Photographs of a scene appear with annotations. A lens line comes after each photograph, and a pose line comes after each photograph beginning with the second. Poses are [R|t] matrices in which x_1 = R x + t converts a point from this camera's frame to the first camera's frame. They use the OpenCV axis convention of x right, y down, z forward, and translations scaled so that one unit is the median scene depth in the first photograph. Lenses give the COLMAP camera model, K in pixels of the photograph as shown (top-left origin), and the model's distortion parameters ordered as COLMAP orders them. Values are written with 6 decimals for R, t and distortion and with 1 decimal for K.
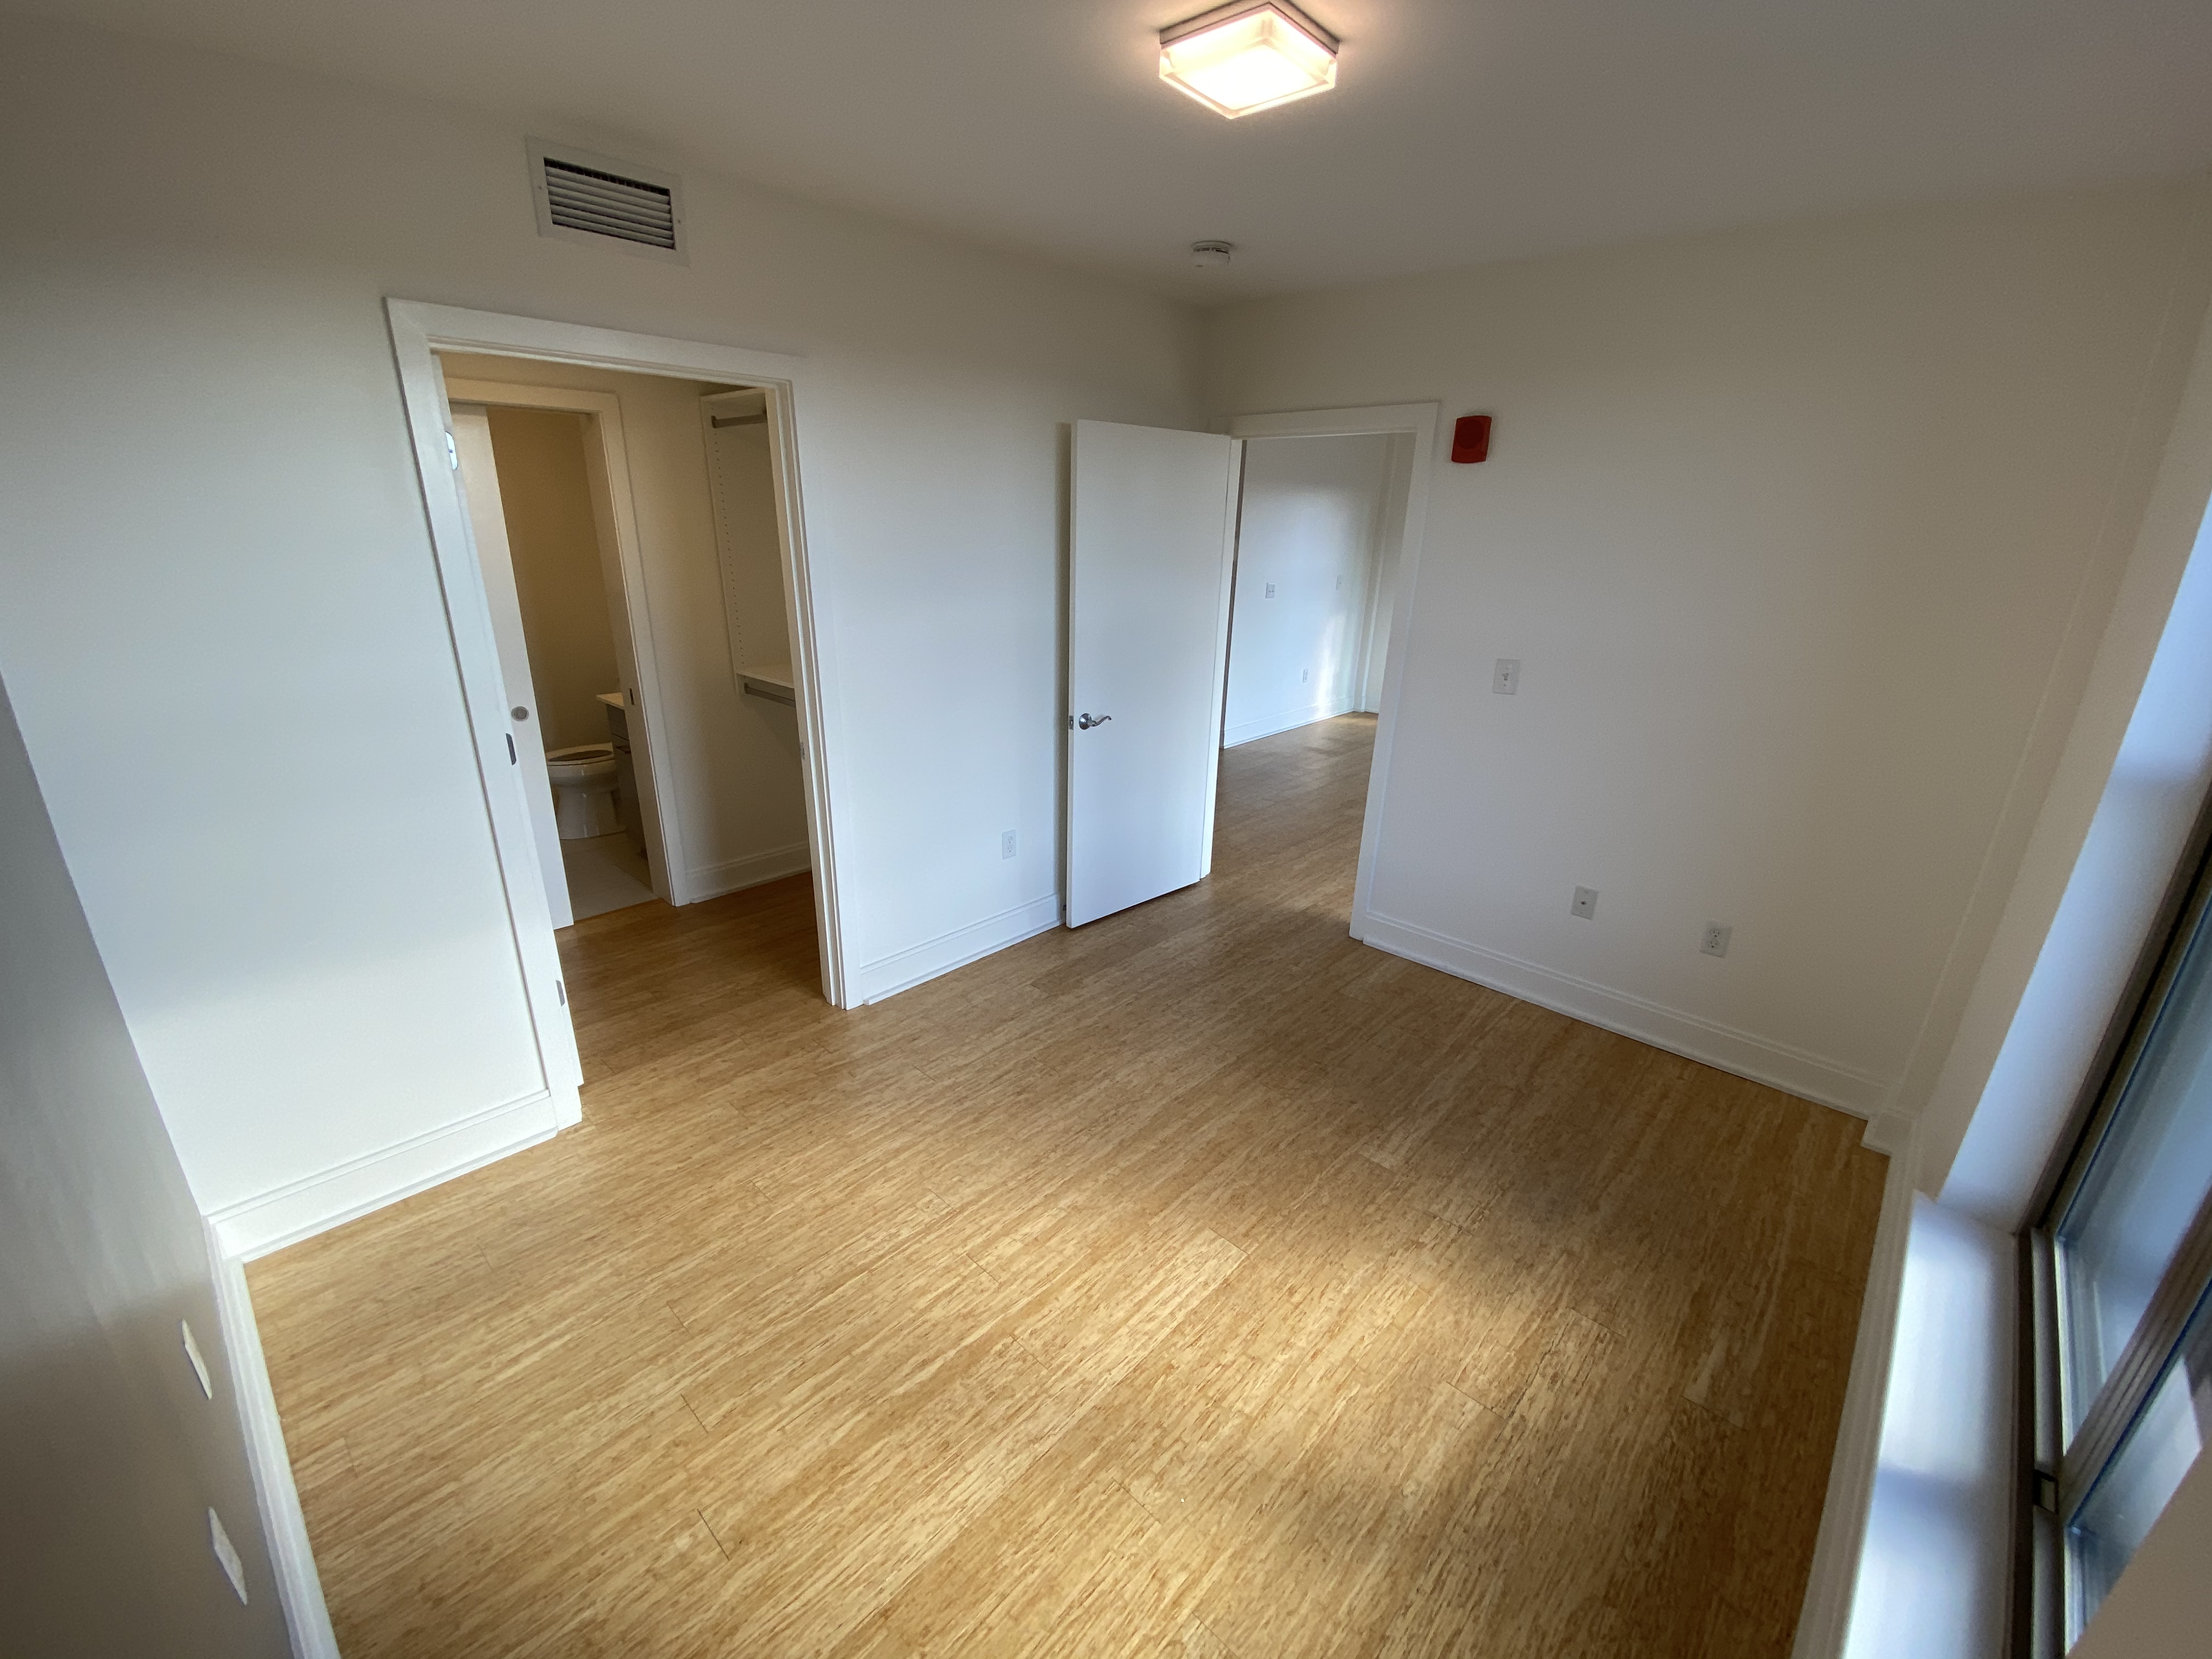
lens RADIAL K [[905.9, 0, 1101.6], [0, 905.9, 843.6], [0, 0, 1]] dist [-0.021712, -0.000541]
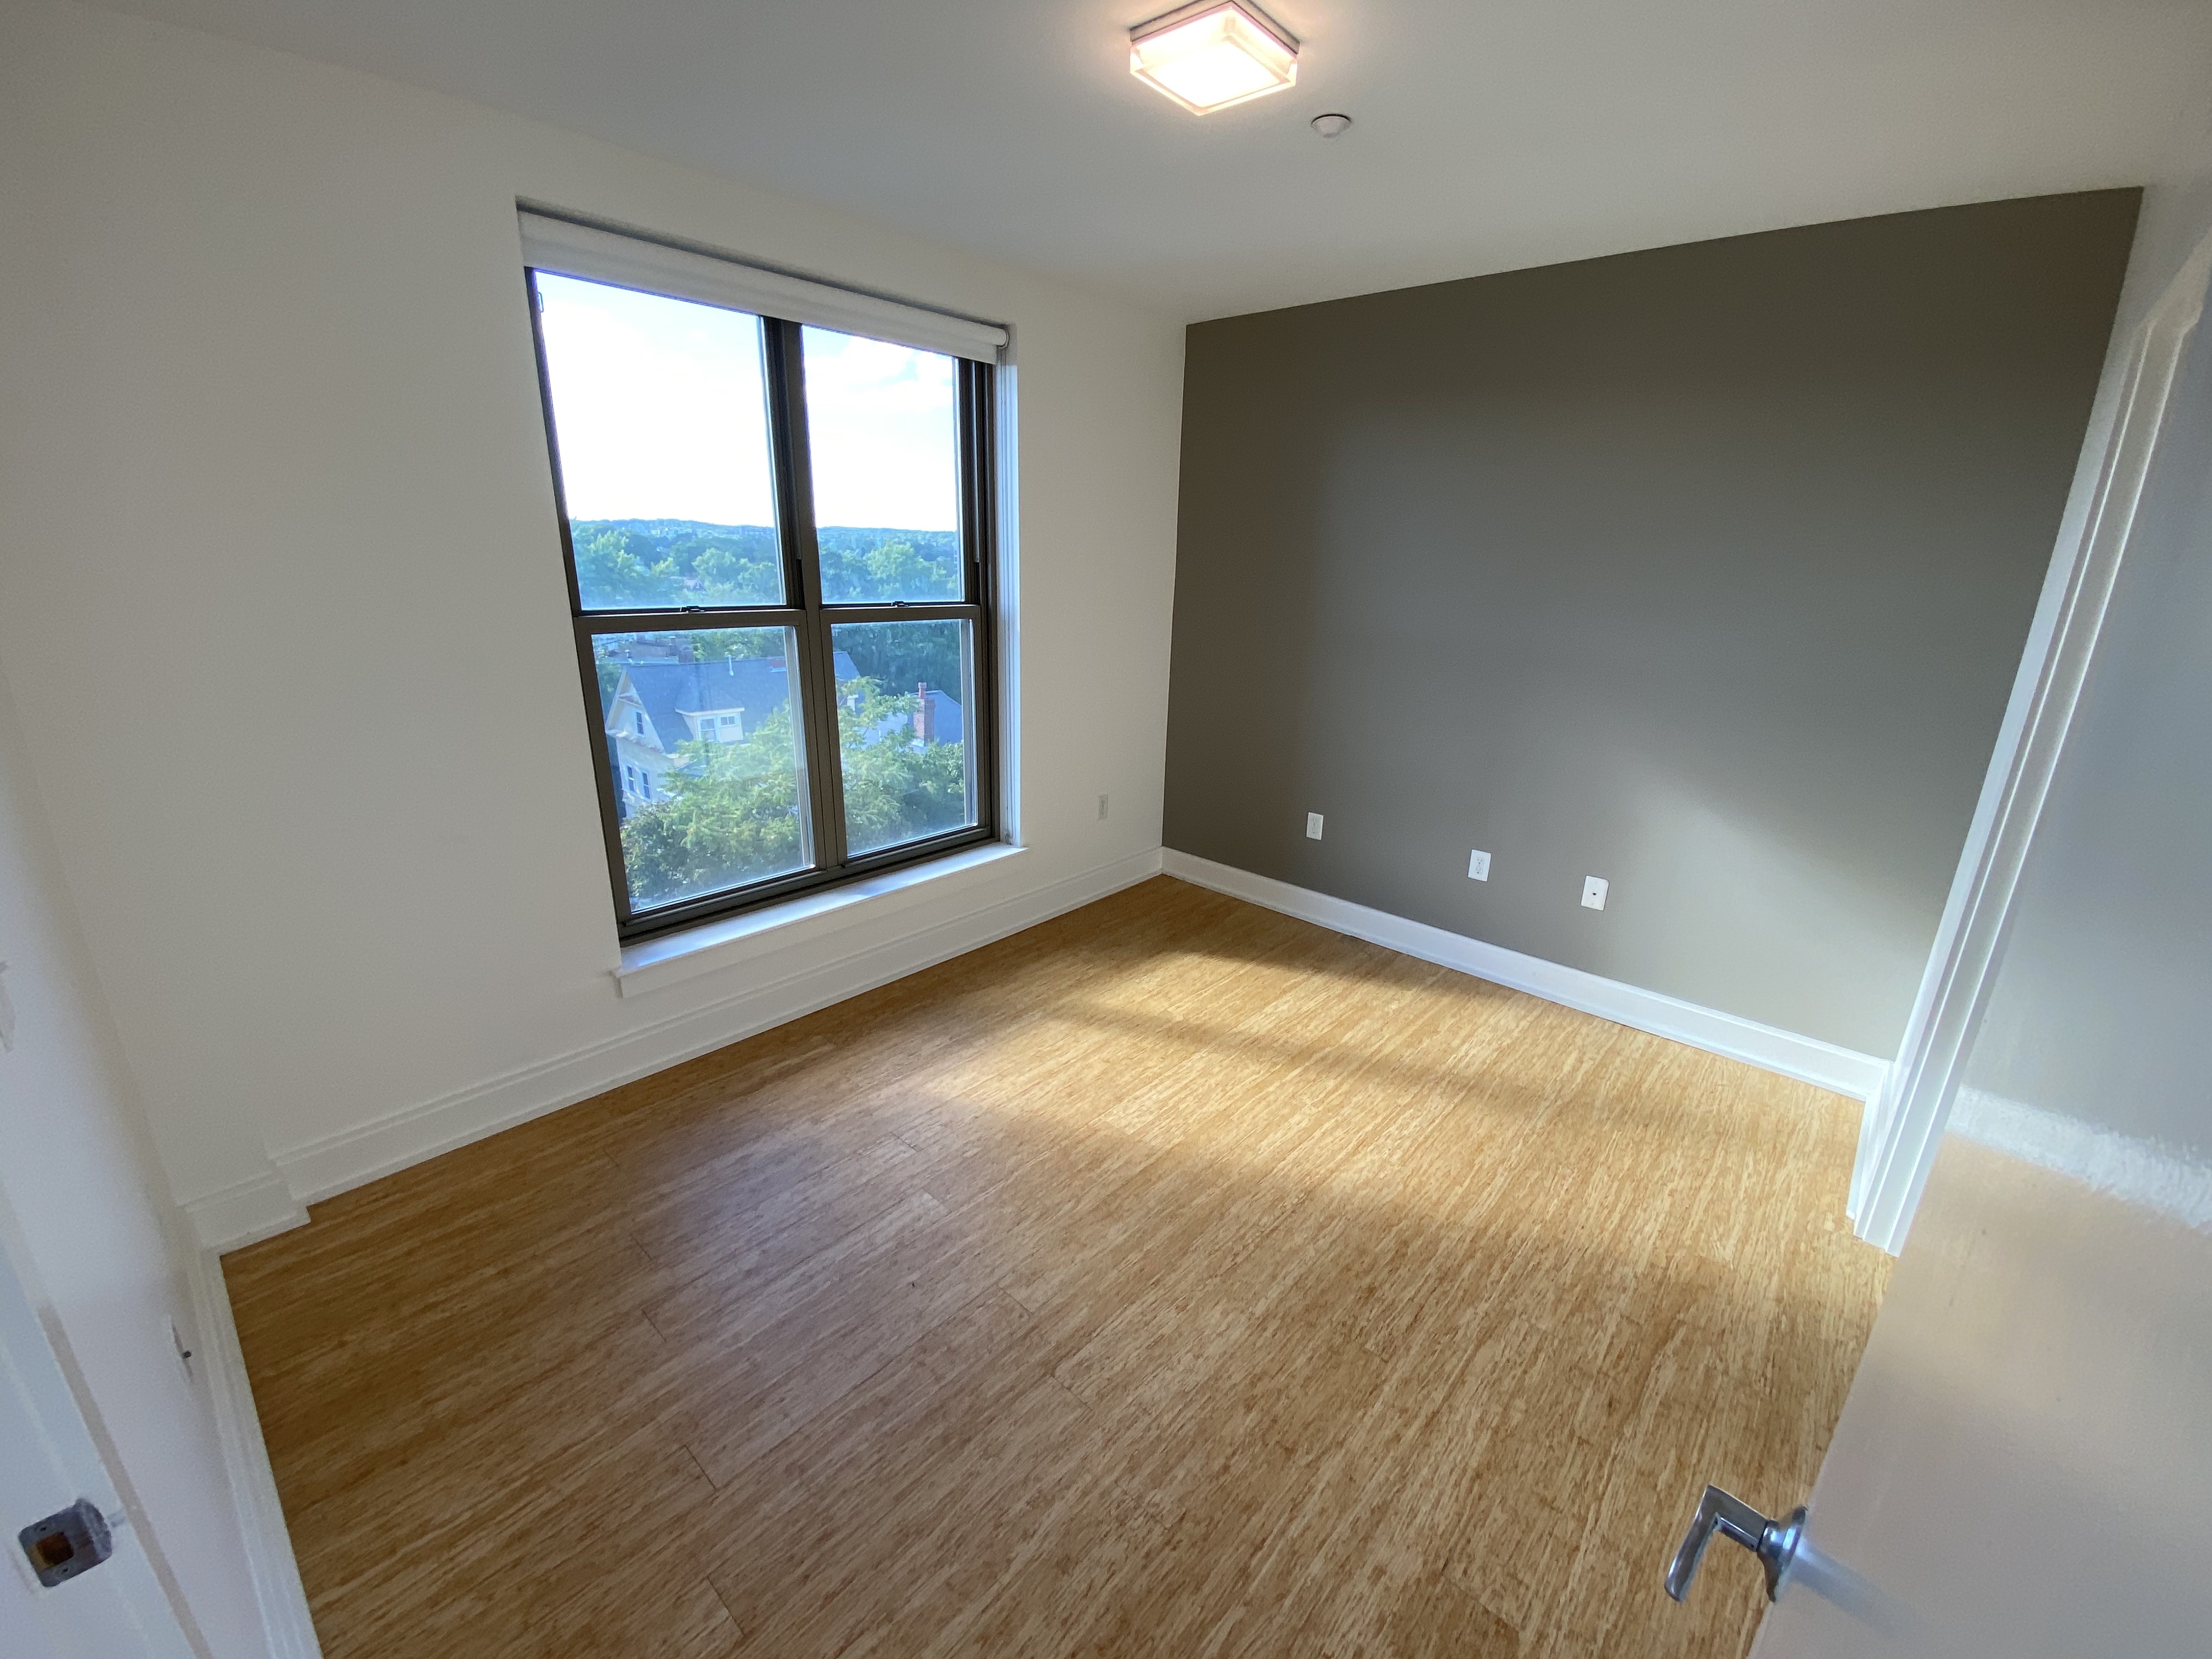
lens RADIAL K [[905.9, 0, 1112.8], [0, 905.9, 834.1], [0, 0, 1]] dist [-0.021712, -0.000541]
pose [[-0.998649, -0.036190, -0.037299, 0.167854], [-0.051359, 0.797012, 0.601776, -0.465308], [0.007950, 0.602879, -0.797793, 1.440771]]
